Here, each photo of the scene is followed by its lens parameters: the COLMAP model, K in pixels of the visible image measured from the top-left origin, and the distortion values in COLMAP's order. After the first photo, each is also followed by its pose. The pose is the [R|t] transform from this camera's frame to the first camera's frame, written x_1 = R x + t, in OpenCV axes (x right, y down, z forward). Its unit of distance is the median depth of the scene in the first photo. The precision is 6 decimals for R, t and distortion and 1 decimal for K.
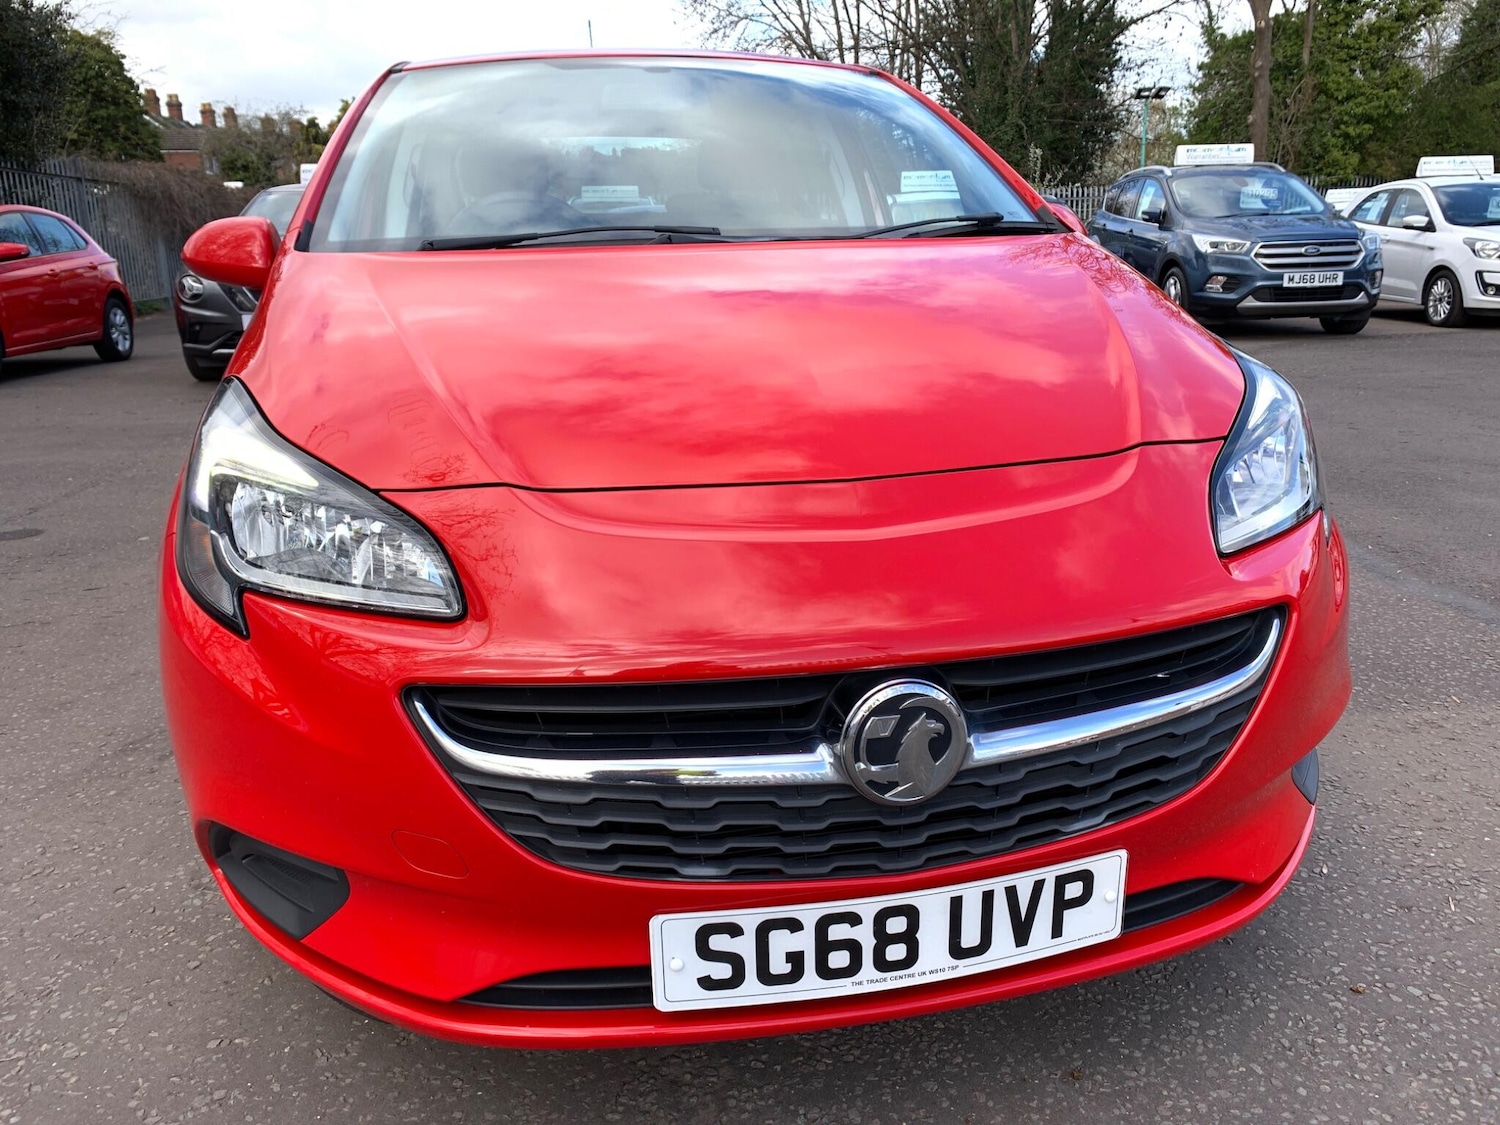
lens RADIAL K [[1139.6, 0, 756.7], [0, 1139.6, 559.7], [0, 0, 1]] dist [0.010963, -0.001738]
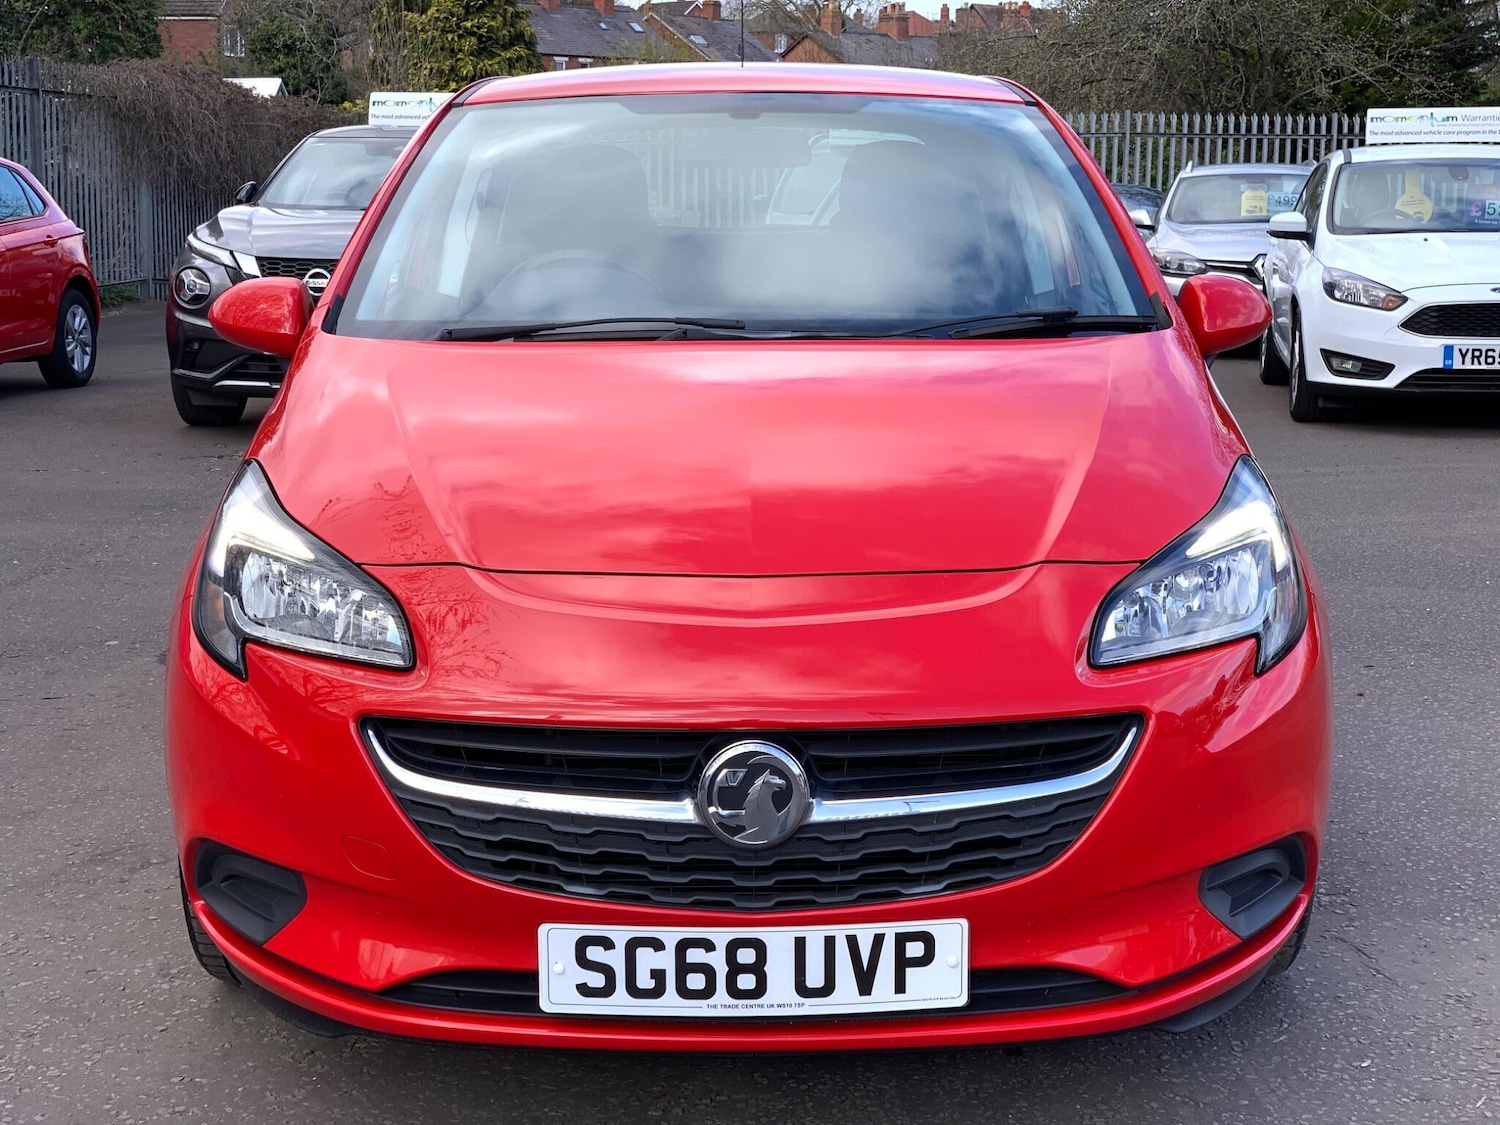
lens RADIAL K [[2102.5, 0, 759.9], [0, 2102.5, 567.4], [0, 0, 1]] dist [0.057978, 0.000000]
pose [[0.982542, 0.052658, -0.178434, 0.481674], [-0.070076, 0.993219, -0.092764, 0.119480], [0.172339, 0.103649, 0.979569, -1.109078]]
